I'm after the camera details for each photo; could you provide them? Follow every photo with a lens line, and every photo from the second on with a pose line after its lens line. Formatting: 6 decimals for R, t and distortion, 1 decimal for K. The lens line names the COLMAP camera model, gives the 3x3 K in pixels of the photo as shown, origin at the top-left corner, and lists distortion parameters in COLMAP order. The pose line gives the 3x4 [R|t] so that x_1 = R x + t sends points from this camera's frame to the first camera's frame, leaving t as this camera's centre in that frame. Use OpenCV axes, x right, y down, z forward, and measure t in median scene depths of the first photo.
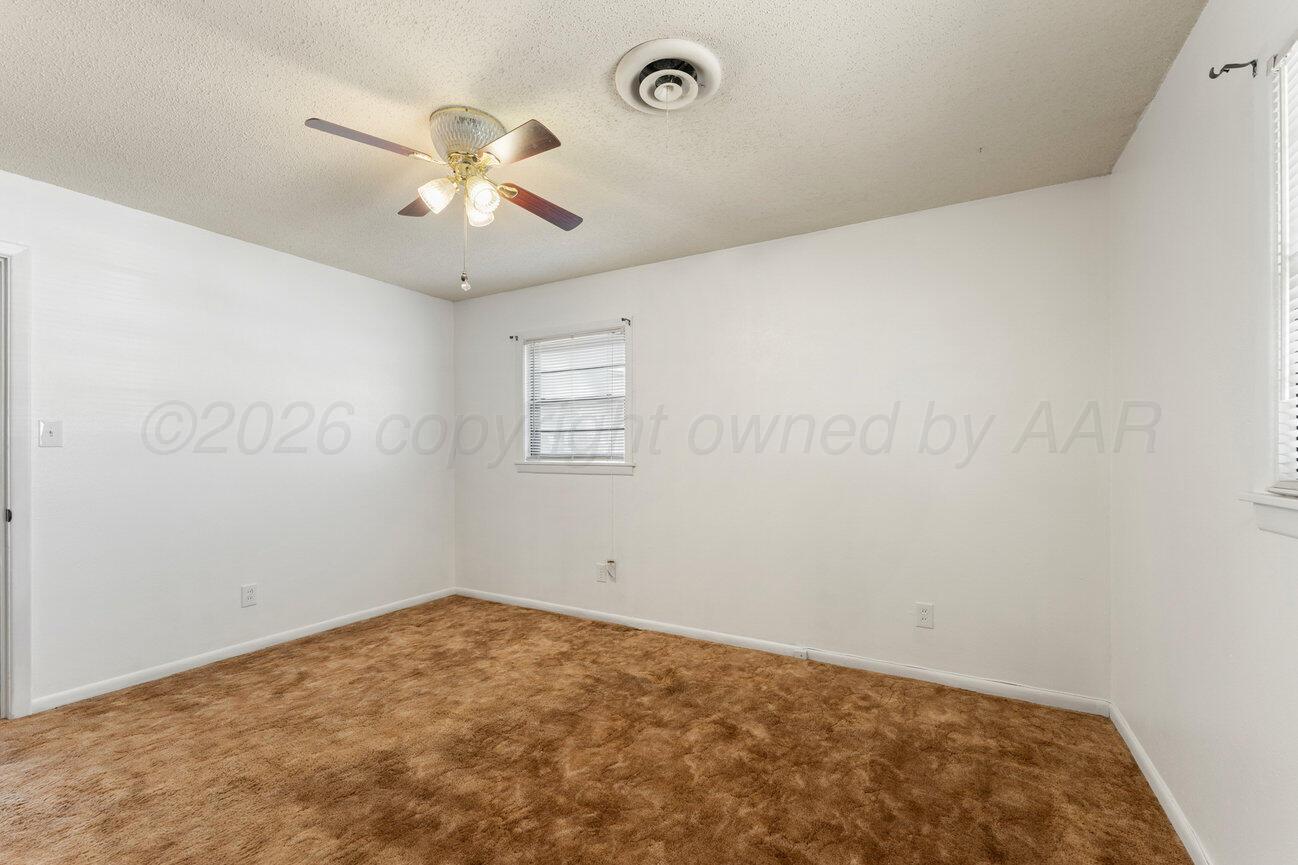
lens RADIAL K [[576.6, 0, 650.5], [0, 576.6, 442.6], [0, 0, 1]] dist [0.001316, -0.000170]
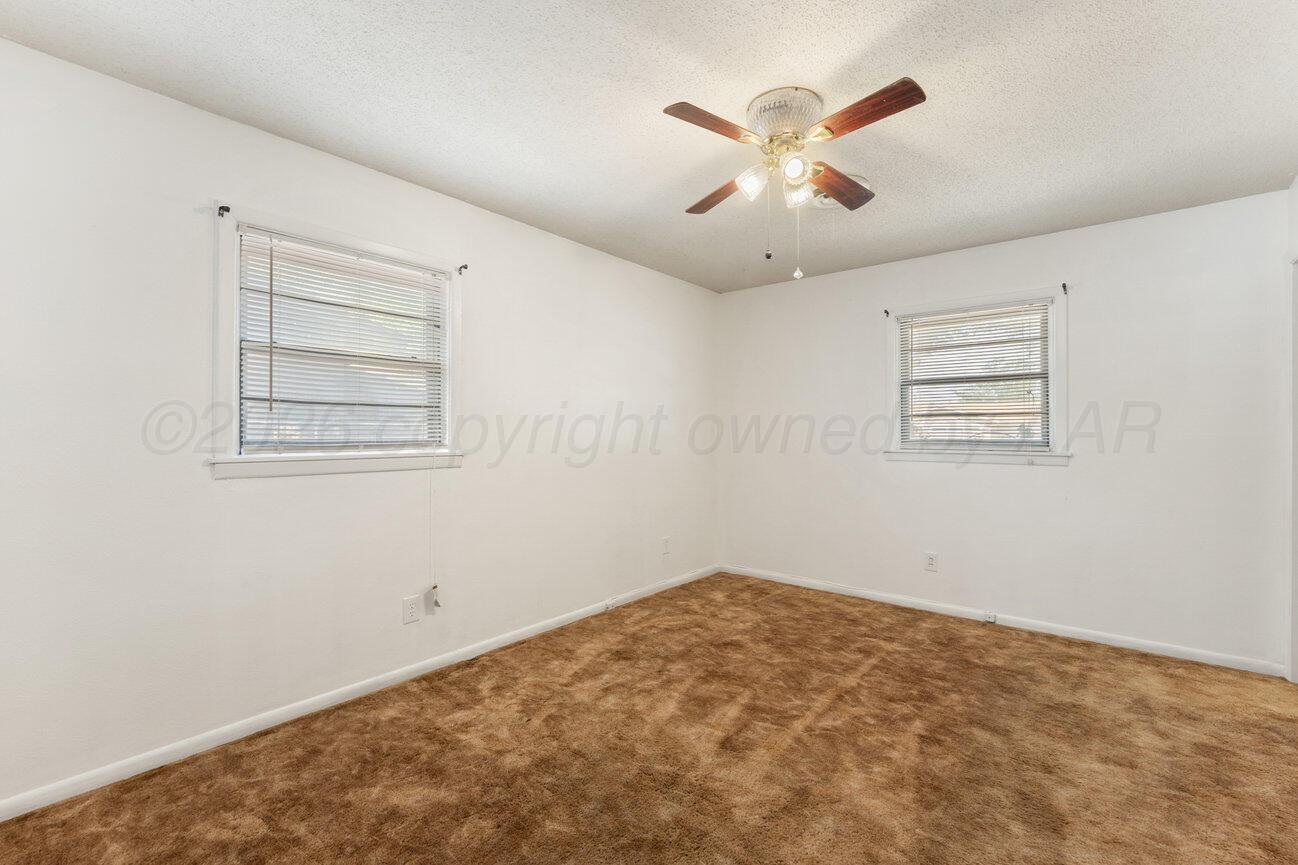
lens RADIAL K [[576.6, 0, 656.7], [0, 576.6, 429.2], [0, 0, 1]] dist [0.001316, -0.000170]
pose [[0.137457, 0.007243, 0.990481, -1.180206], [-0.010613, 0.999927, -0.005840, 0.011275], [-0.990451, -0.009710, 0.137524, 0.969824]]
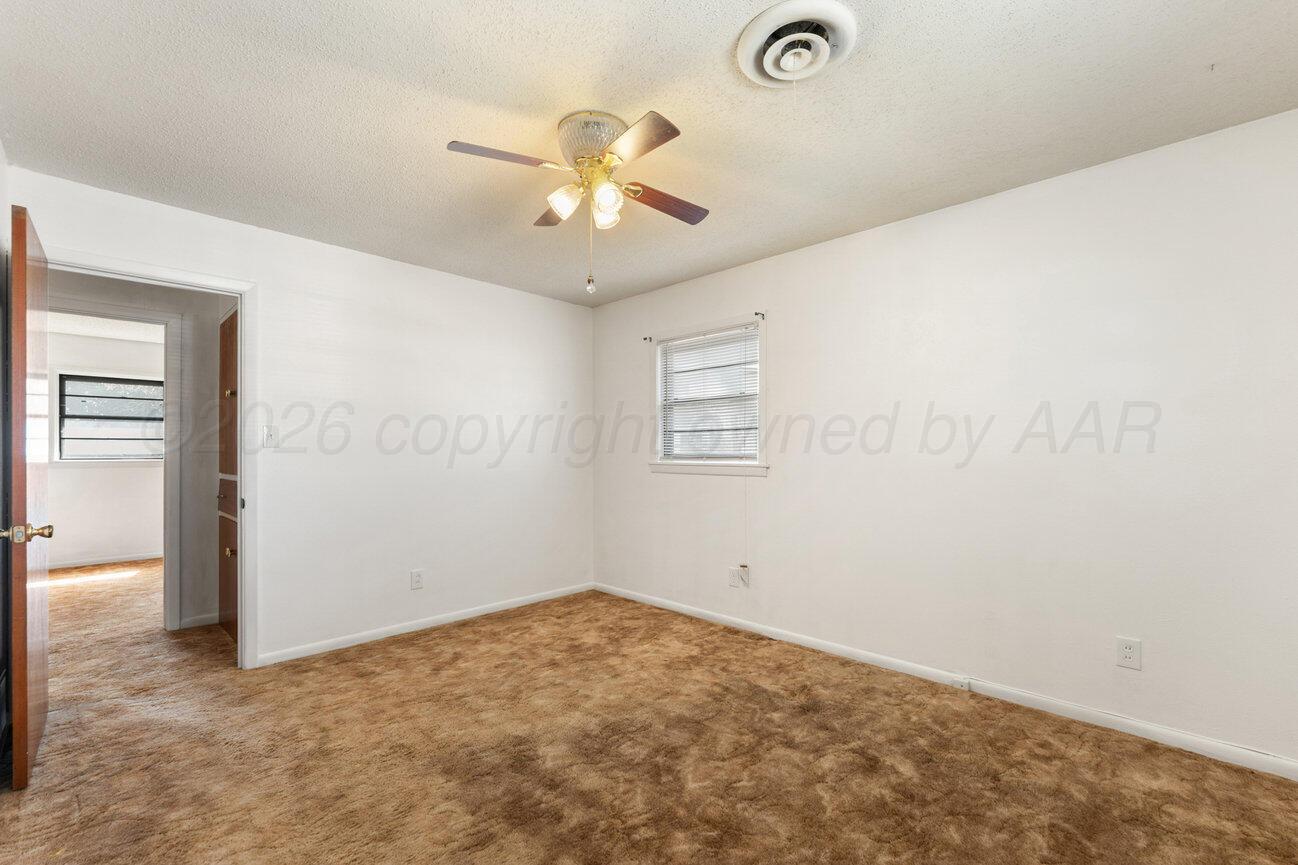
lens RADIAL K [[576.6, 0, 641.8], [0, 576.6, 445.5], [0, 0, 1]] dist [0.001316, -0.000170]
pose [[0.965907, -0.001133, -0.258888, 0.025864], [0.002266, 0.999989, 0.004079, 0.000526], [0.258881, -0.004526, 0.965899, 0.040726]]
